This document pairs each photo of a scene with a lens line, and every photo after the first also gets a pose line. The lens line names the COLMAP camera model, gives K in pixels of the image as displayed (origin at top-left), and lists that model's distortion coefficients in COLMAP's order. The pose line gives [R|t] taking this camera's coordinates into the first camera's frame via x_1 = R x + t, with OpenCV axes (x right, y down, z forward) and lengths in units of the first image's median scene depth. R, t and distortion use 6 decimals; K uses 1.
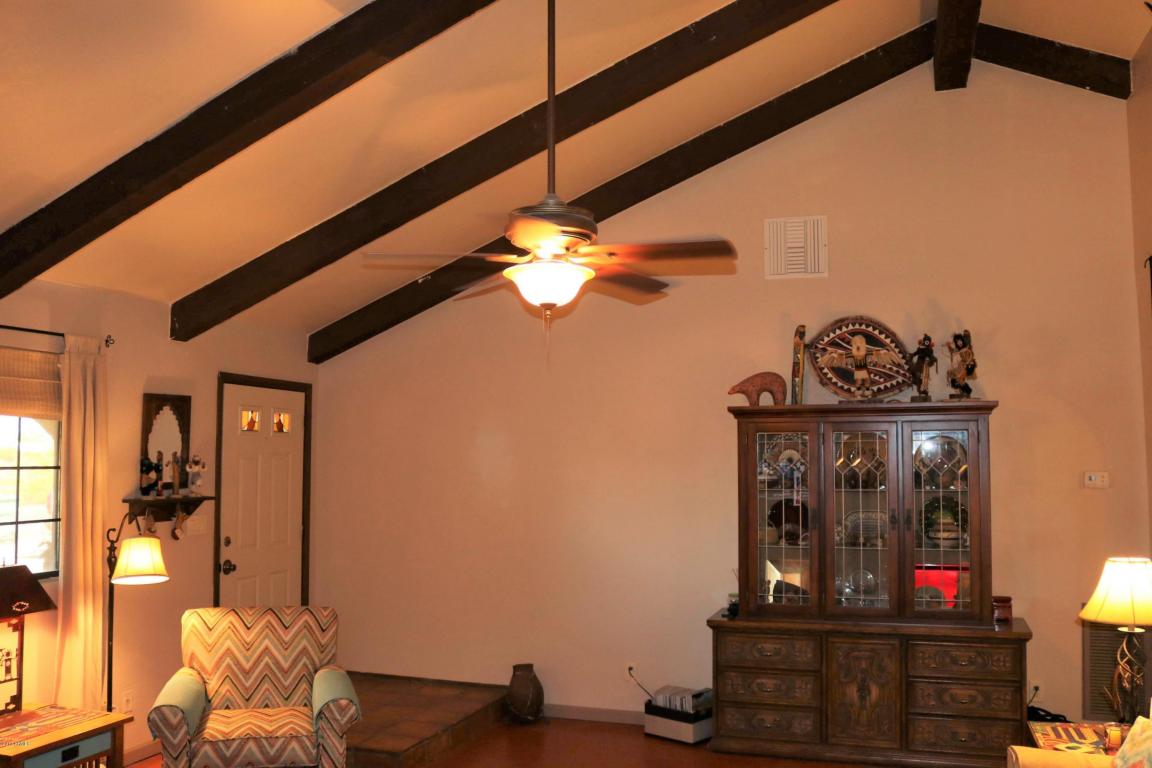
lens RADIAL K [[954.8, 0, 578.3], [0, 954.8, 389.6], [0, 0, 1]] dist [-0.162509, 0.125020]
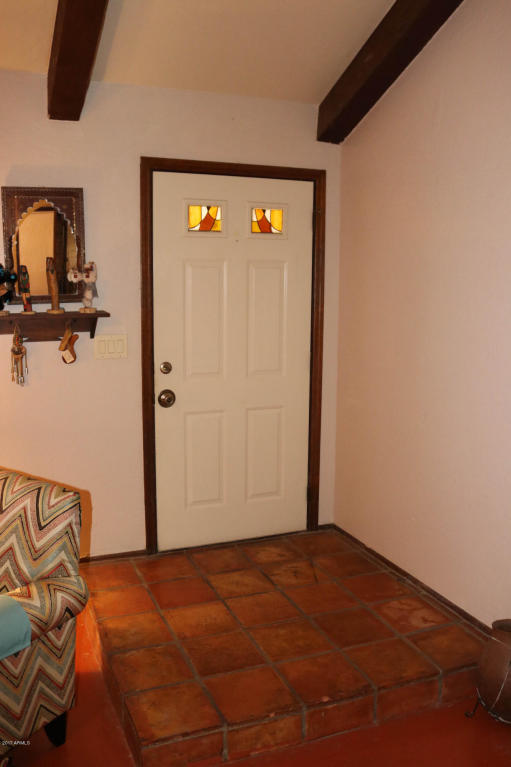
lens RADIAL K [[693.2, 0, 254.1], [0, 693.2, 377.9], [0, 0, 1]] dist [-0.122547, 0.009367]
pose [[0.655876, 0.115255, -0.746018, 0.131493], [0.045843, 0.980370, 0.191764, 0.058033], [0.753475, -0.159973, 0.637717, 0.666360]]
